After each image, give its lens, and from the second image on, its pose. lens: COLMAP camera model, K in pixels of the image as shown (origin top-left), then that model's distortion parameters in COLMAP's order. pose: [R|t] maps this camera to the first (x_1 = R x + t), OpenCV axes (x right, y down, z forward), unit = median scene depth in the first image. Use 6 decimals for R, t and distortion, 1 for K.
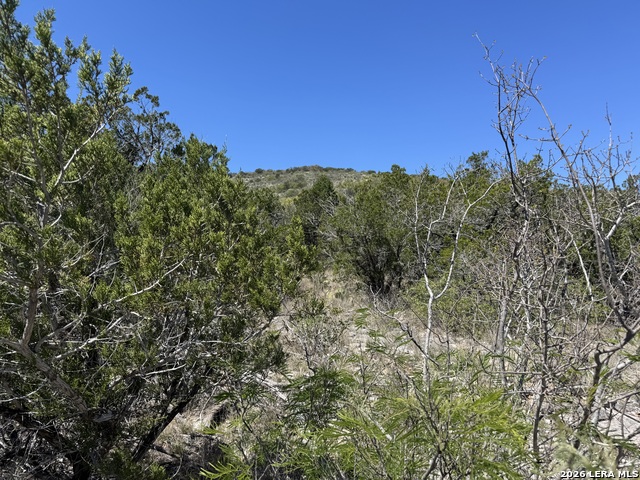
lens RADIAL K [[447.0, 0, 320.1], [0, 447.0, 238.3], [0, 0, 1]] dist [0.000812, -0.000923]
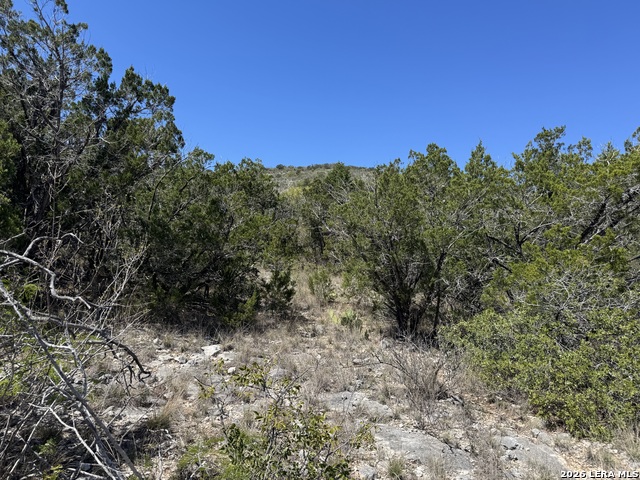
lens RADIAL K [[447.0, 0, 319.5], [0, 447.0, 242.4], [0, 0, 1]] dist [0.000812, -0.000923]
pose [[0.998025, 0.046005, -0.042767, 0.020438], [-0.045492, 0.998881, 0.012910, 0.000255], [0.043313, -0.010939, 0.999002, 0.264738]]
